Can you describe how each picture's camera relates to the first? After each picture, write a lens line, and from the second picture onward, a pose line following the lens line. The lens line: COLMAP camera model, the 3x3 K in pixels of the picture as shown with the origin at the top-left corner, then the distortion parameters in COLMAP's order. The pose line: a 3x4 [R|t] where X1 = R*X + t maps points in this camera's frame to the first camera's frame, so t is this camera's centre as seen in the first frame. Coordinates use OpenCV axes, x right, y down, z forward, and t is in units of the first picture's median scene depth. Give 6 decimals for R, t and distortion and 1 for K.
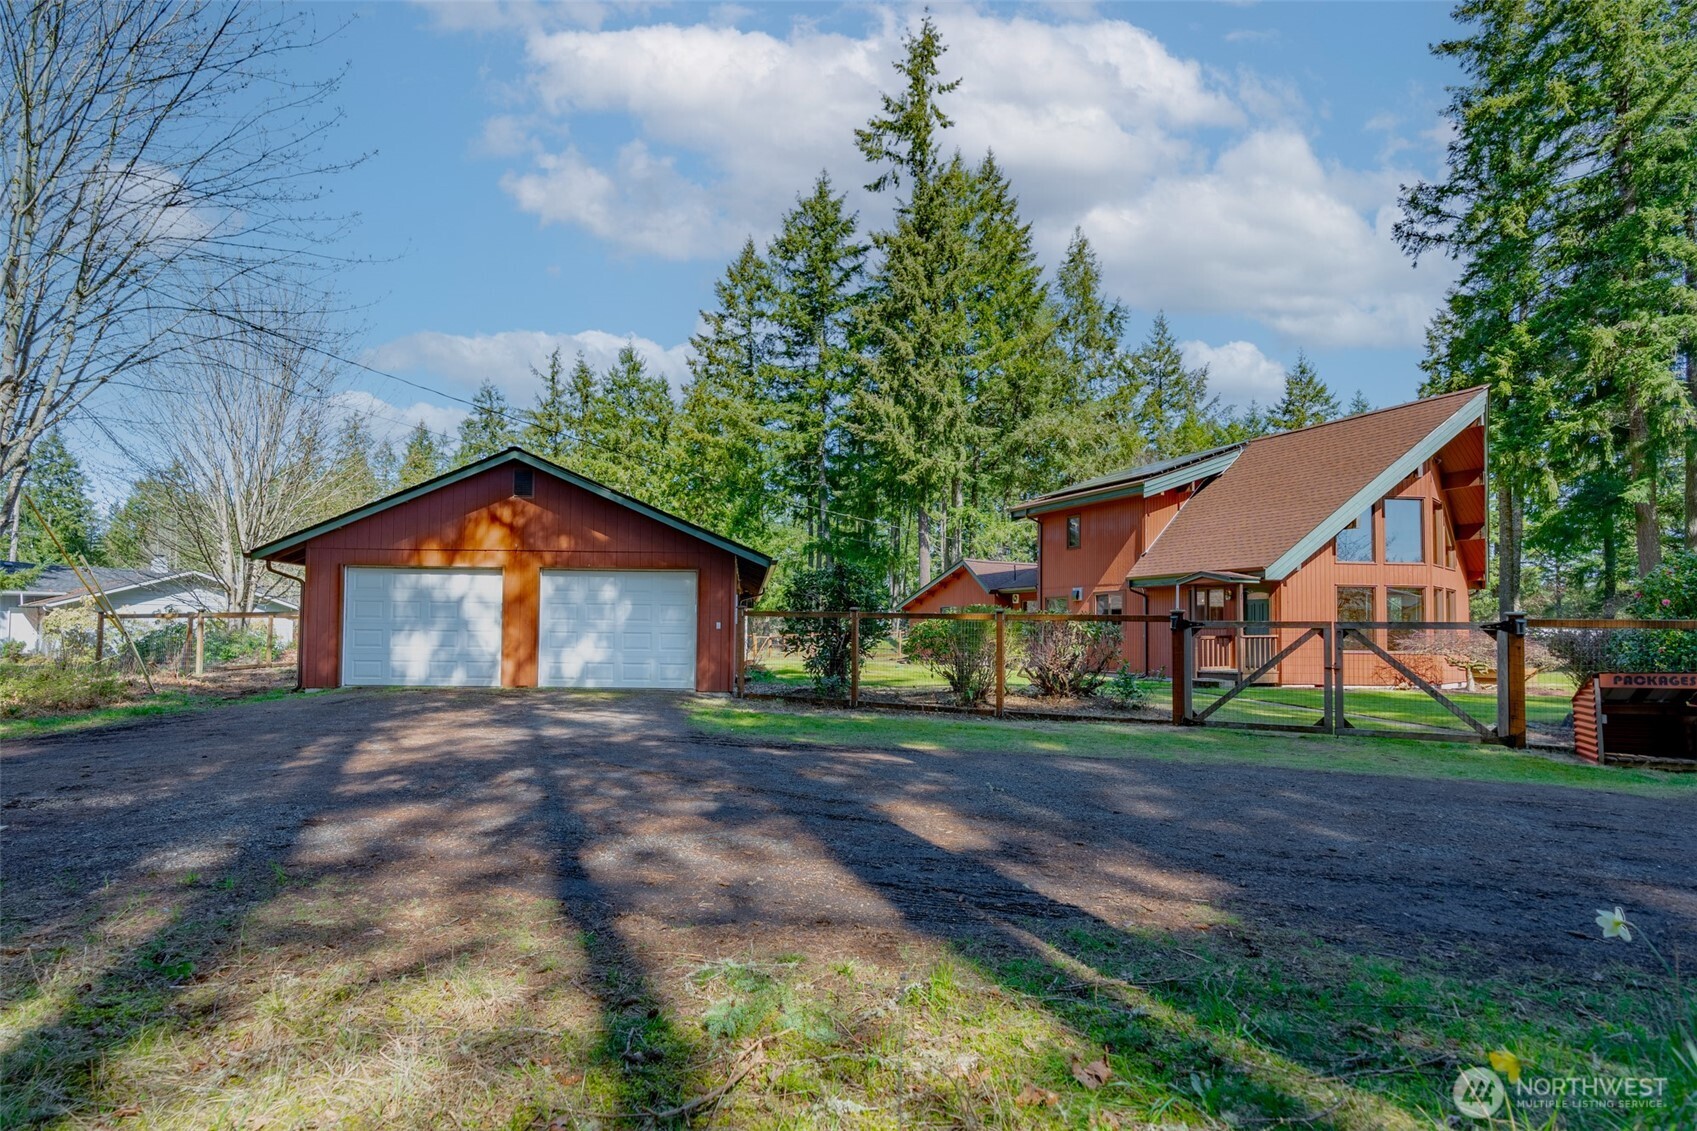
lens RADIAL K [[791.9, 0, 821.7], [0, 791.9, 603.9], [0, 0, 1]] dist [-0.007939, 0.003661]
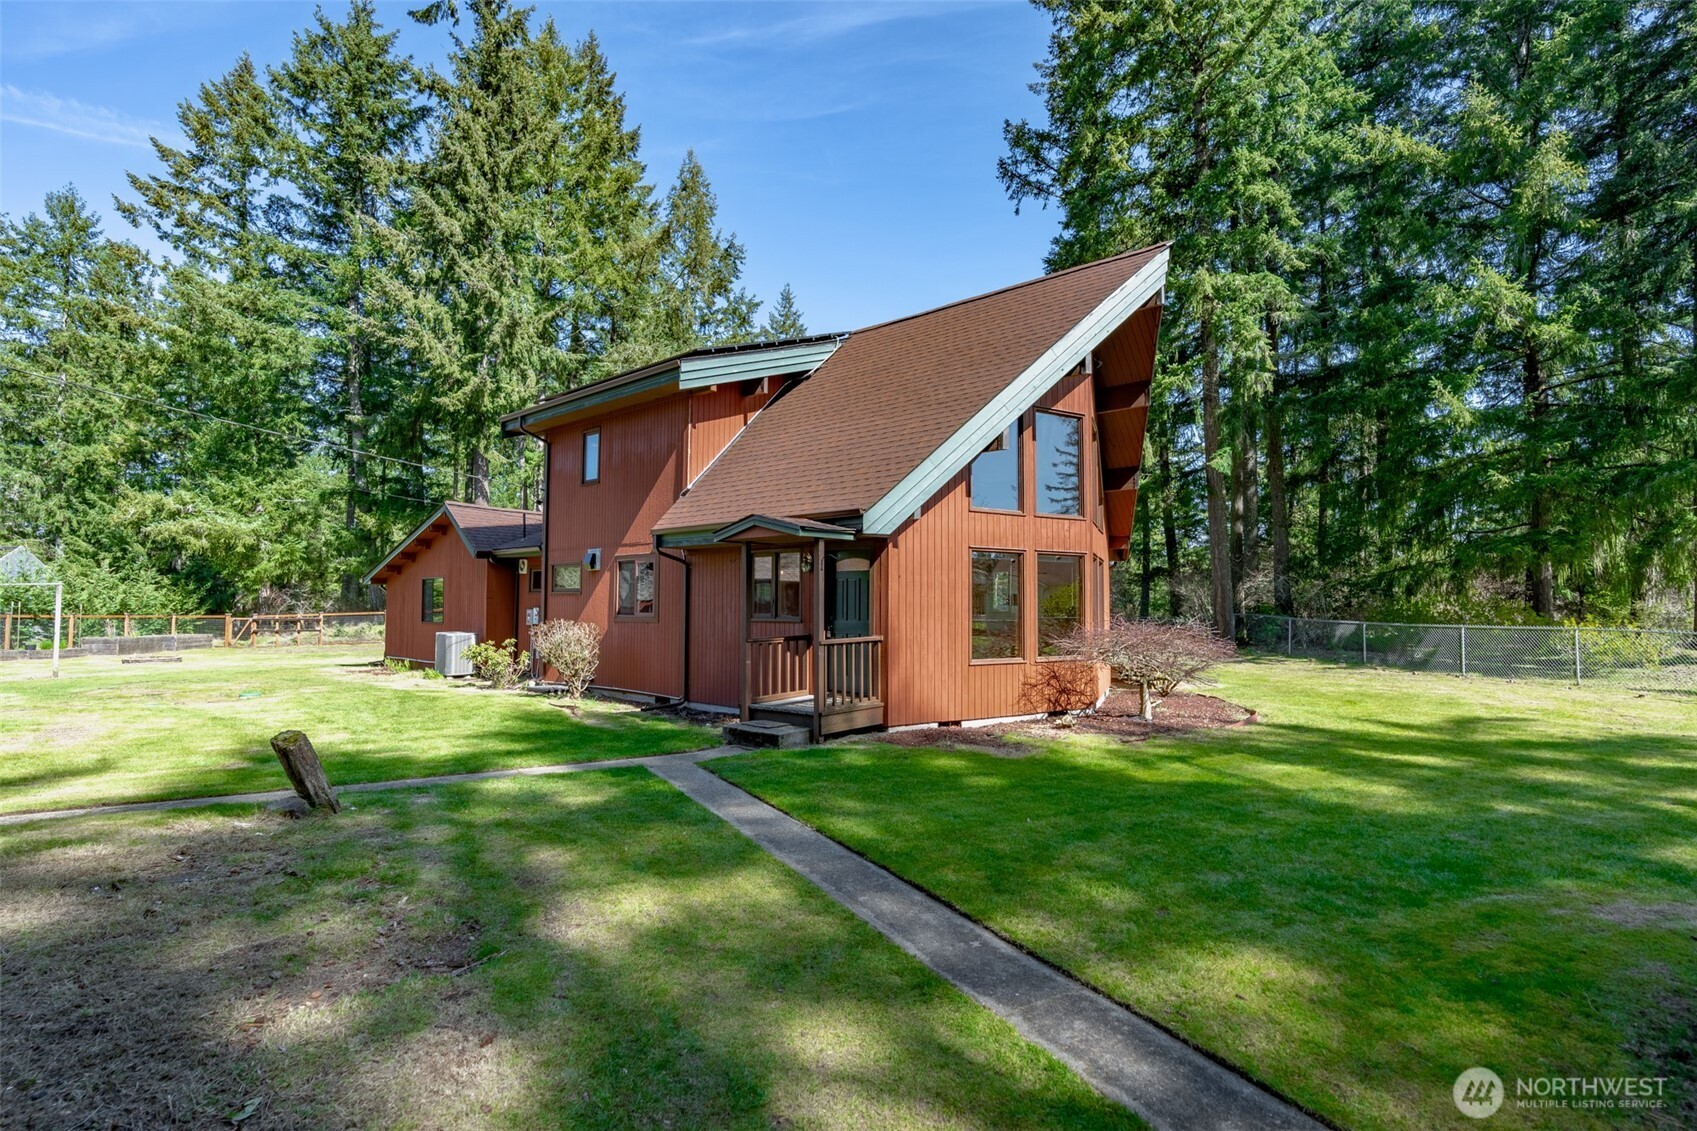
lens RADIAL K [[791.9, 0, 849.2], [0, 791.9, 568.3], [0, 0, 1]] dist [-0.007939, 0.003661]
pose [[0.888349, 0.012122, 0.459009, 0.108148], [-0.008809, 0.999917, -0.009358, -0.000775], [-0.459085, 0.004270, 0.888382, 0.186184]]
